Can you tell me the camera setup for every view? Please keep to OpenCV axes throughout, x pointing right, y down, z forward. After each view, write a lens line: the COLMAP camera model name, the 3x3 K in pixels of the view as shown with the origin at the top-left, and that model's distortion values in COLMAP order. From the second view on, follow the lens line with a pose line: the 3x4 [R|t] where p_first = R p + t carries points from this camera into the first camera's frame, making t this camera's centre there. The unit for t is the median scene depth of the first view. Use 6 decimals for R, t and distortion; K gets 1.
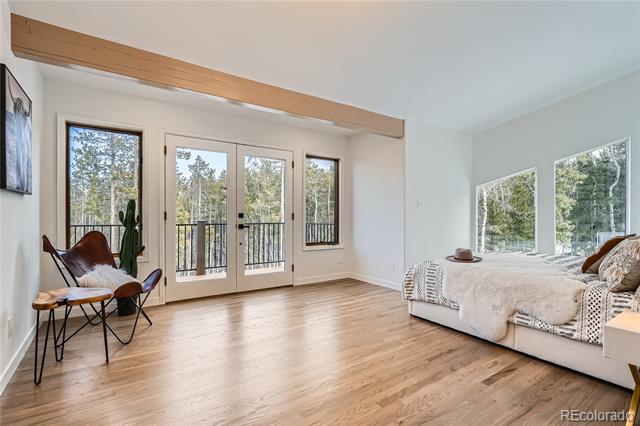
lens RADIAL K [[305.4, 0, 322.9], [0, 305.4, 214.5], [0, 0, 1]] dist [-0.000932, 0.000300]
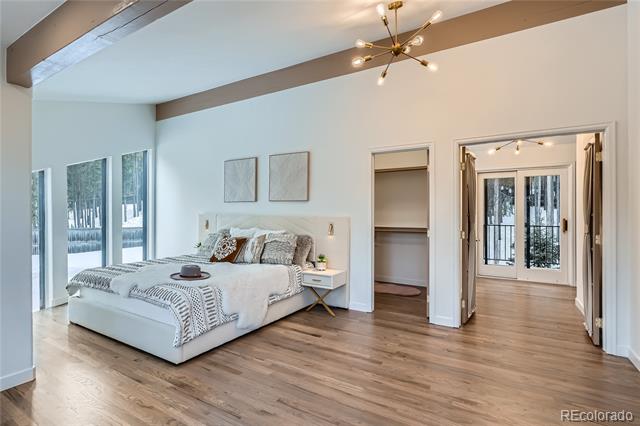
lens RADIAL K [[309.6, 0, 322.7], [0, 309.6, 214.9], [0, 0, 1]] dist [0.005585, -0.000256]
pose [[-0.419622, 0.001660, 0.907697, -0.390566], [-0.001743, 0.999995, -0.002634, -0.023743], [-0.907697, -0.002687, -0.419617, 0.718501]]
